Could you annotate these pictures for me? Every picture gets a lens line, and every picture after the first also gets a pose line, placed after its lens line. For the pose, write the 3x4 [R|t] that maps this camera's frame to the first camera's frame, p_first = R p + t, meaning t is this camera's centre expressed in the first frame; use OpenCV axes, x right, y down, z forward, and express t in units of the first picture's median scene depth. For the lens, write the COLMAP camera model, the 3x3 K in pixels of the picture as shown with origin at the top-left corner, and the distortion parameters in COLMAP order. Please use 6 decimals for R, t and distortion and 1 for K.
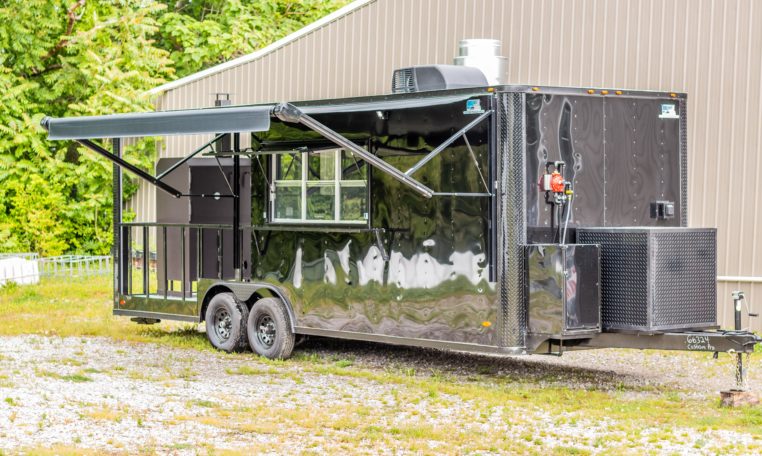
lens RADIAL K [[1801.8, 0, 381.0], [0, 1801.8, 228.0], [0, 0, 1]] dist [0.025340, 0.069461]
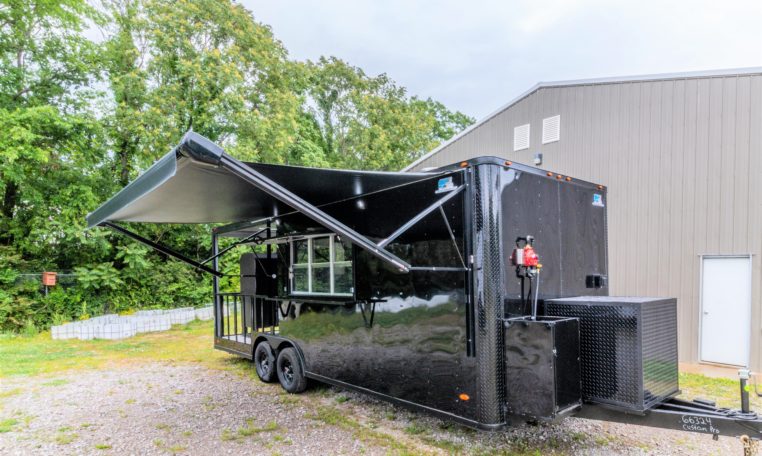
lens RADIAL K [[530.0, 0, 355.6], [0, 530.0, 228.9], [0, 0, 1]] dist [-0.001307, -0.001050]
pose [[0.998425, -0.020598, -0.052177, 0.014434], [0.014902, 0.994115, -0.107300, -0.009654], [0.054080, 0.106353, 0.992857, 0.669484]]
